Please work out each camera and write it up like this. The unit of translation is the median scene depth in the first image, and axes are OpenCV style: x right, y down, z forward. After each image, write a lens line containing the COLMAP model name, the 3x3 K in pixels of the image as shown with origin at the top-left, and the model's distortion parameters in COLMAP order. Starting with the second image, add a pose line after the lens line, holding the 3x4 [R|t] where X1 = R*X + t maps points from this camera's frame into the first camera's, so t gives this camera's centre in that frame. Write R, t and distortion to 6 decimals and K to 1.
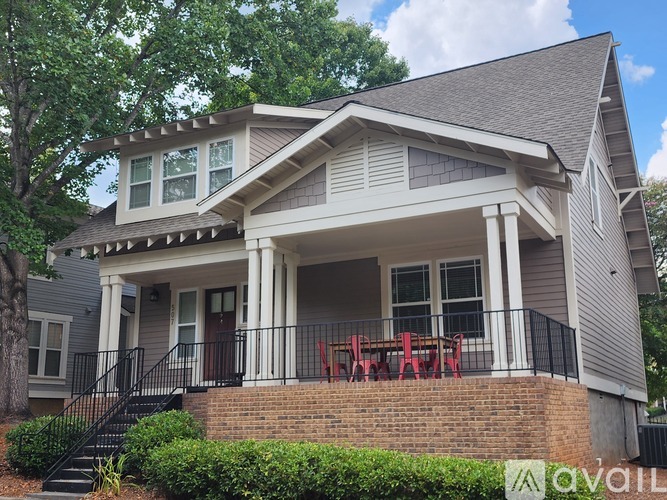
lens RADIAL K [[777.8, 0, 331.9], [0, 777.8, 246.1], [0, 0, 1]] dist [0.067746, 0.000000]
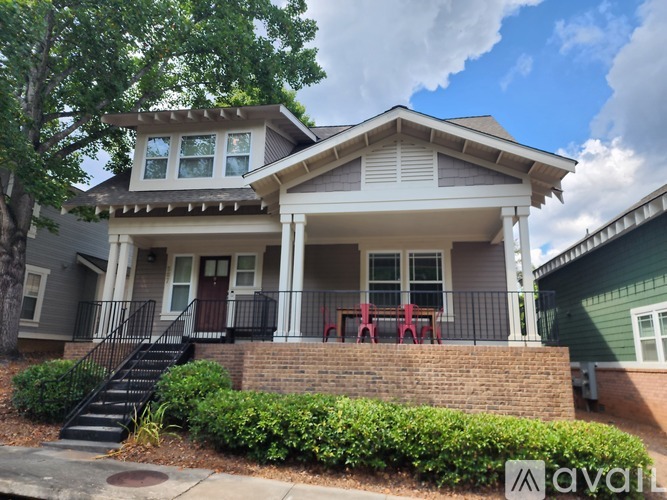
lens RADIAL K [[448.2, 0, 334.3], [0, 448.2, 255.7], [0, 0, 1]] dist [0.043233, -0.008831]
pose [[0.943163, 0.103925, 0.315663, -0.237674], [-0.104515, 0.994409, -0.015108, 0.055444], [-0.315468, -0.018742, 0.948751, 0.345771]]
